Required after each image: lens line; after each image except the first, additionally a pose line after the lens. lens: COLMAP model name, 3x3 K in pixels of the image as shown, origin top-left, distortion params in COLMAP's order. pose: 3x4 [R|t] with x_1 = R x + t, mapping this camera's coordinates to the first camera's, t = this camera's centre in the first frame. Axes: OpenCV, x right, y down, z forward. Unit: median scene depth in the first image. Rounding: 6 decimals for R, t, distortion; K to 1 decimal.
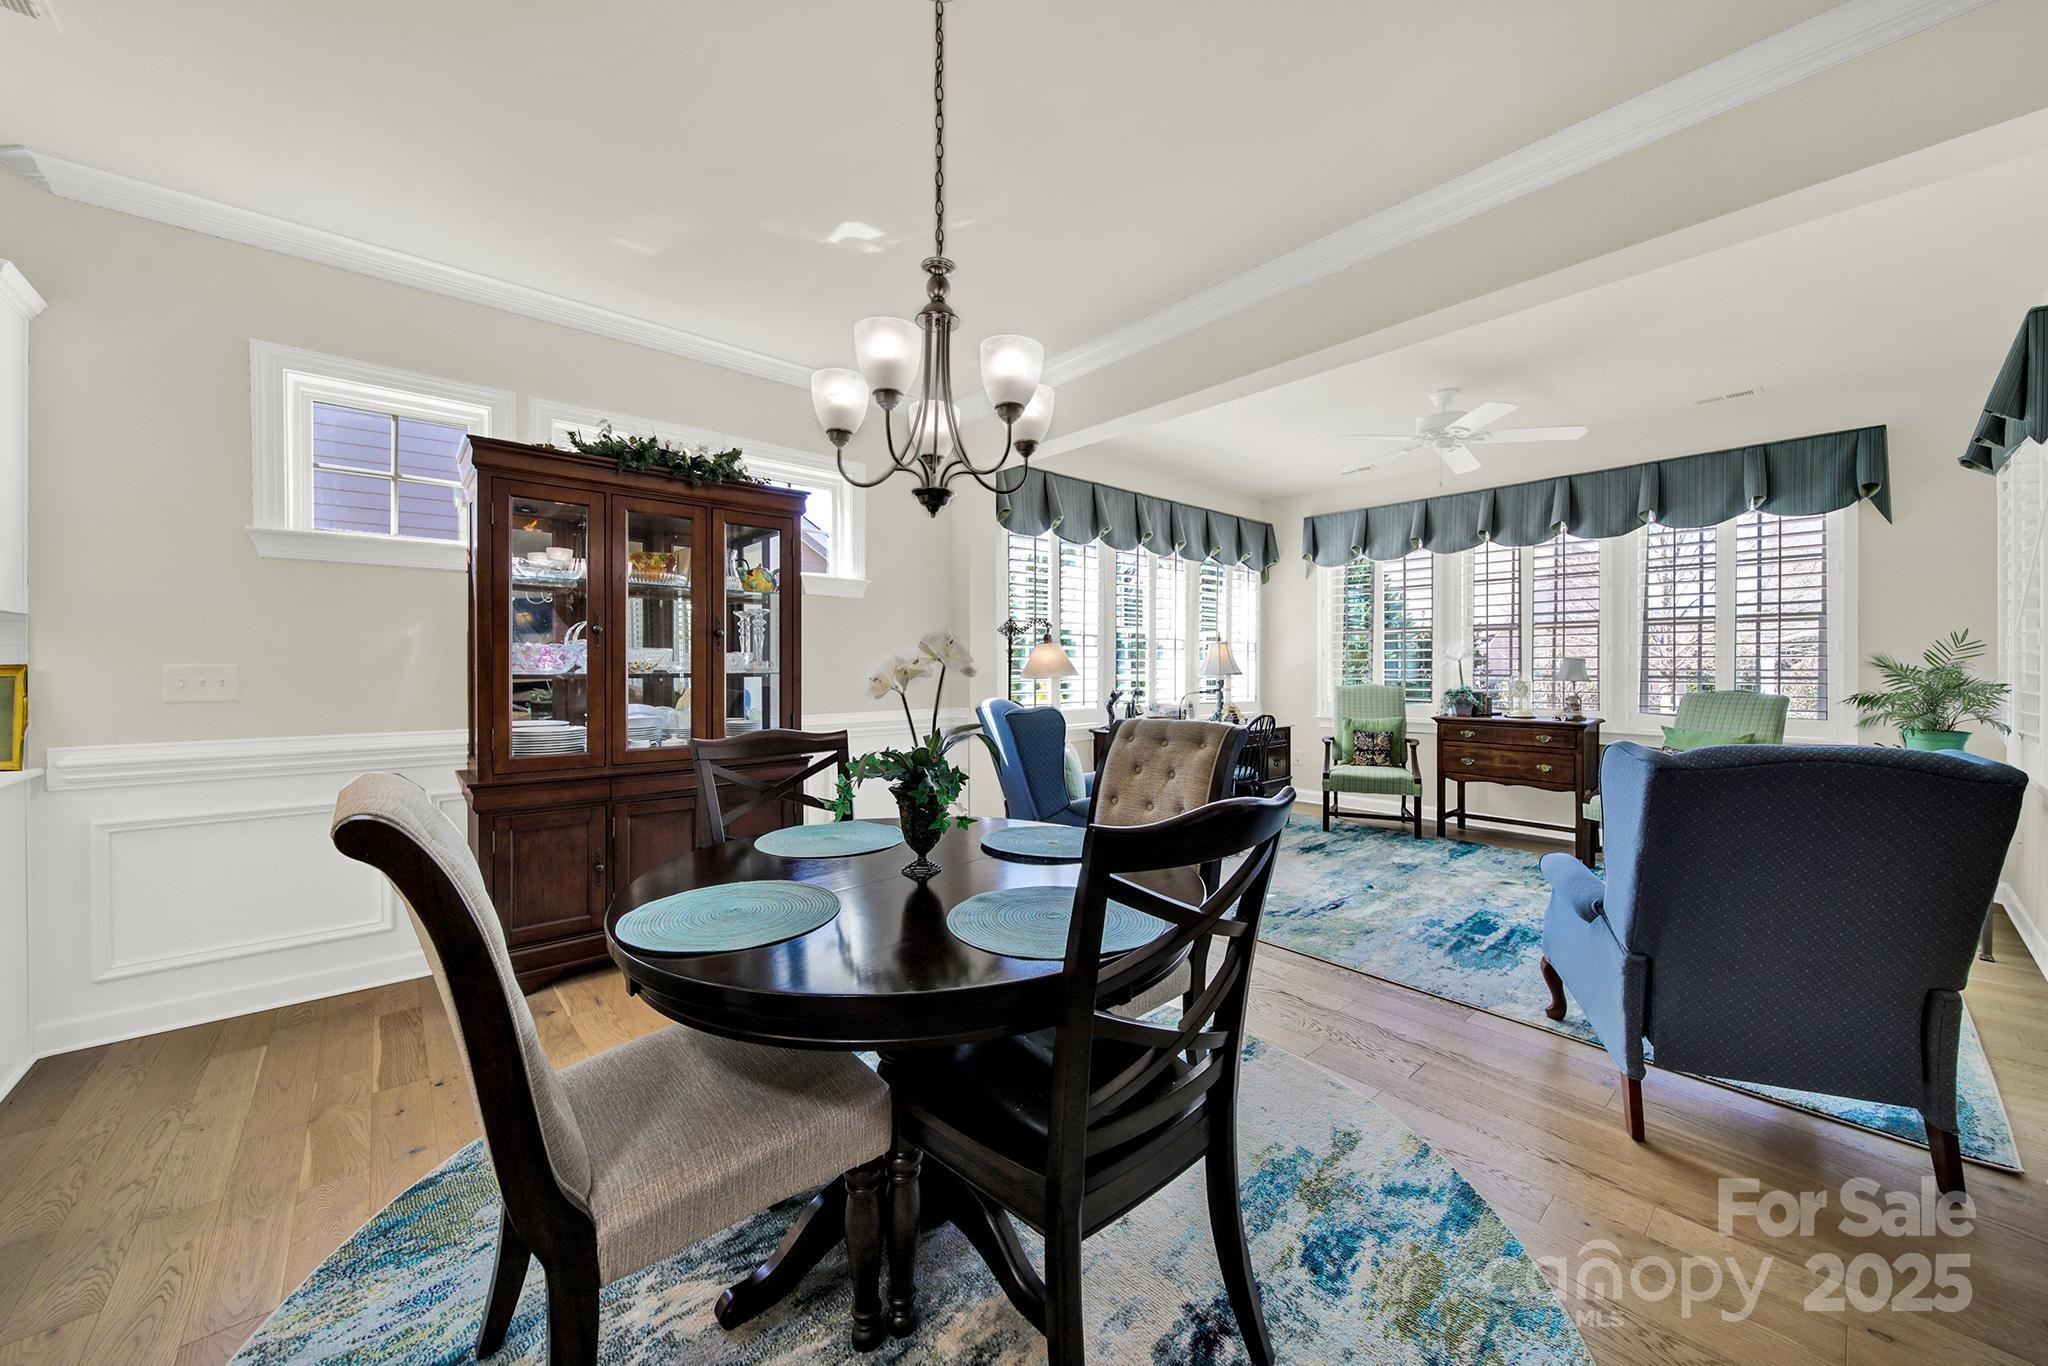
lens RADIAL K [[749.0, 0, 1016.3], [0, 749.0, 678.4], [0, 0, 1]] dist [0.000369, 0.000118]
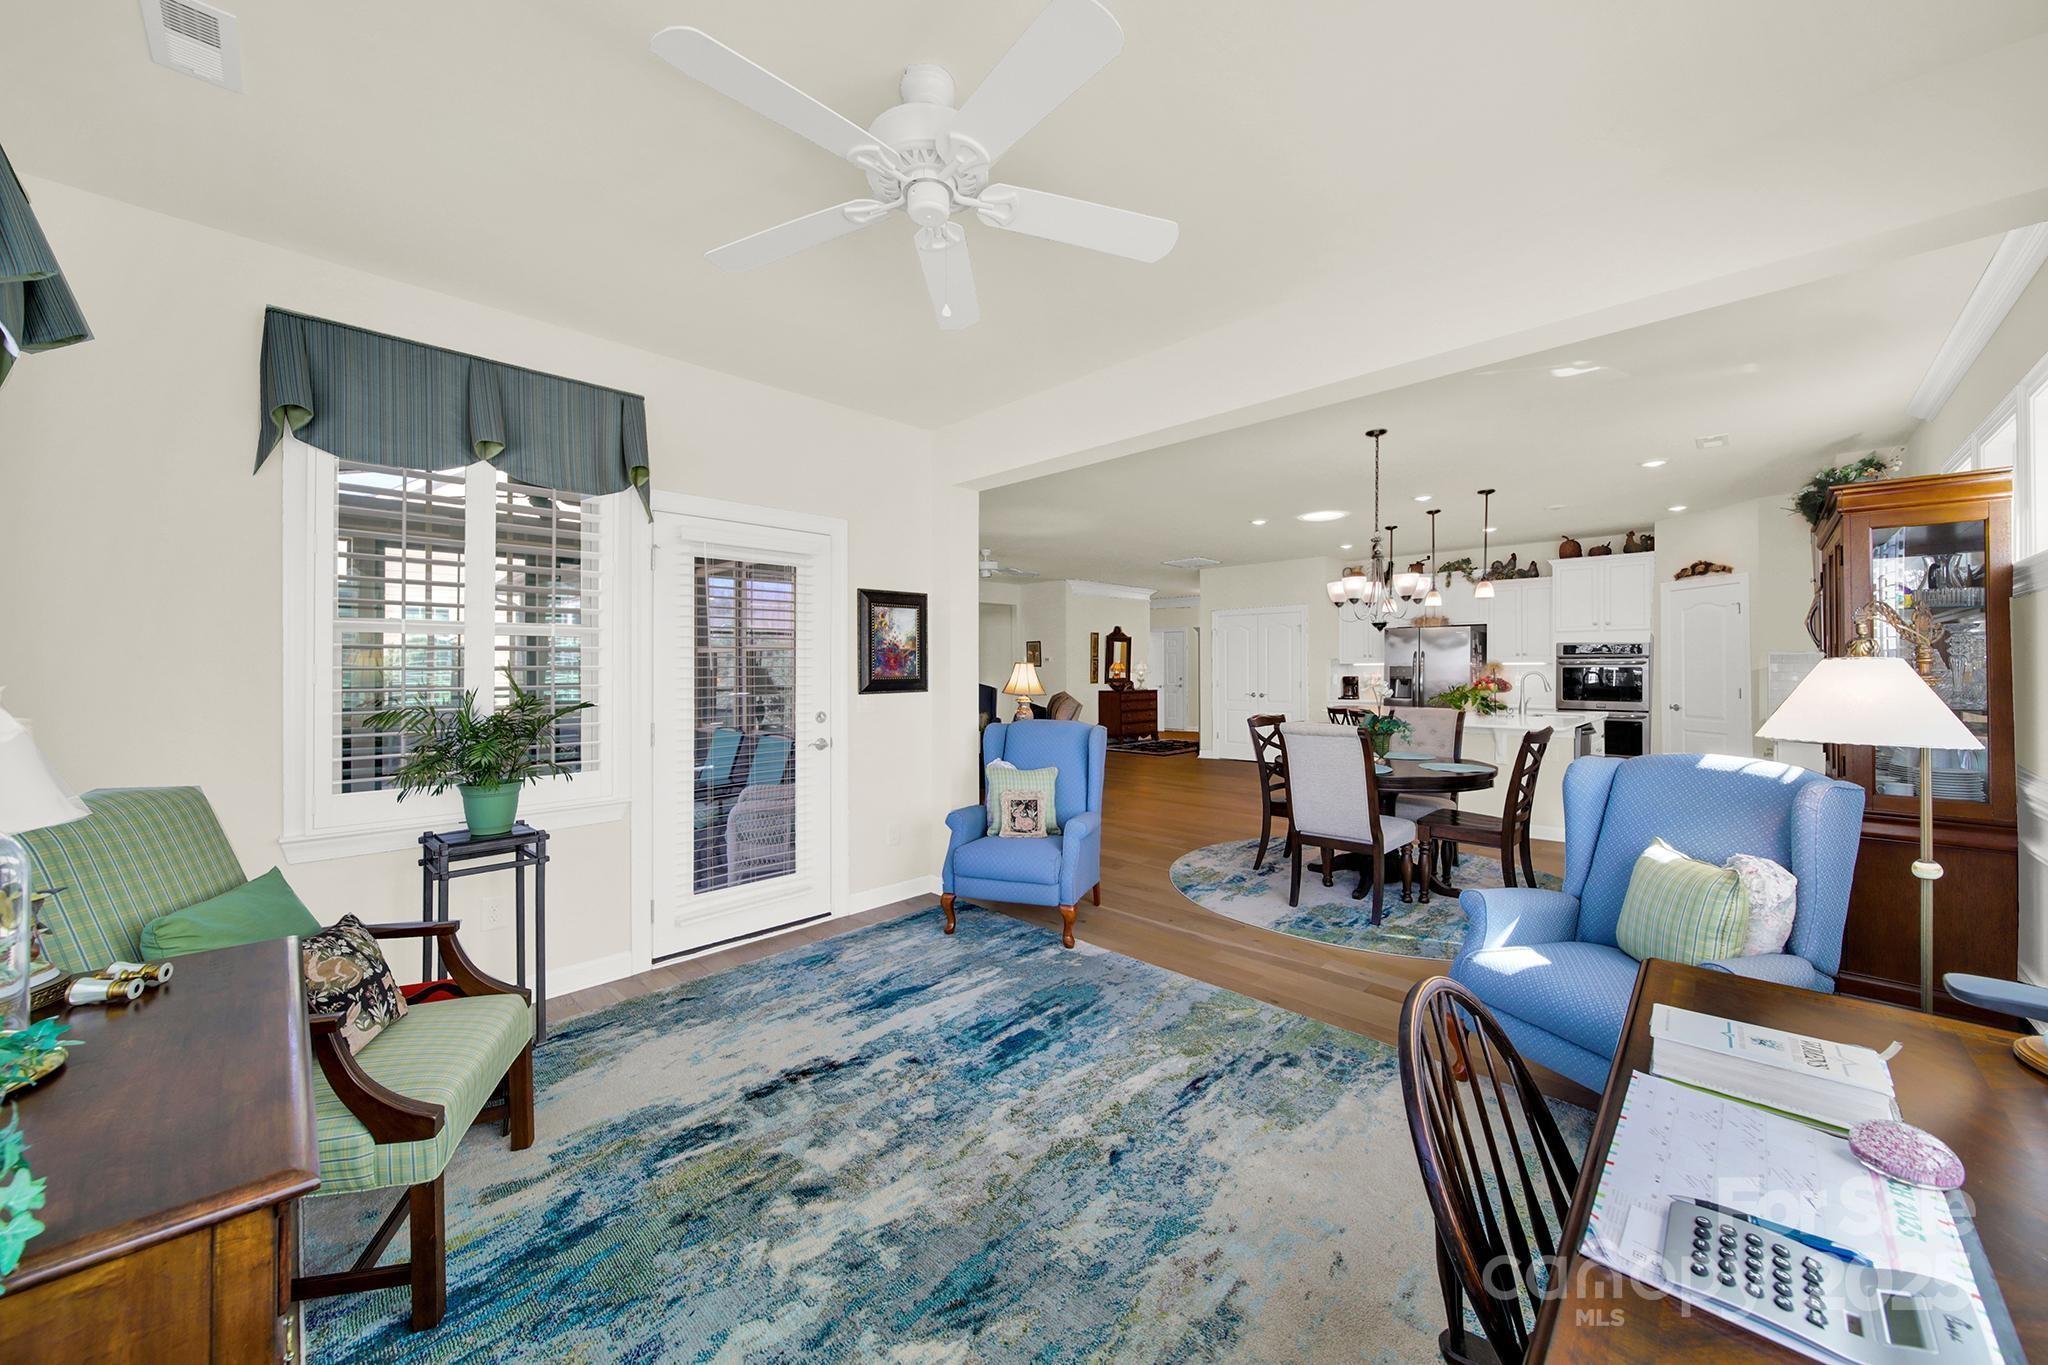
lens RADIAL K [[749.0, 0, 1033.1], [0, 749.0, 666.1], [0, 0, 1]] dist [0.000369, 0.000118]
pose [[-0.995828, -0.004104, -0.091153, 0.684335], [-0.004920, 0.999950, 0.008732, -0.058676], [0.091112, 0.009144, -0.995799, 1.772239]]
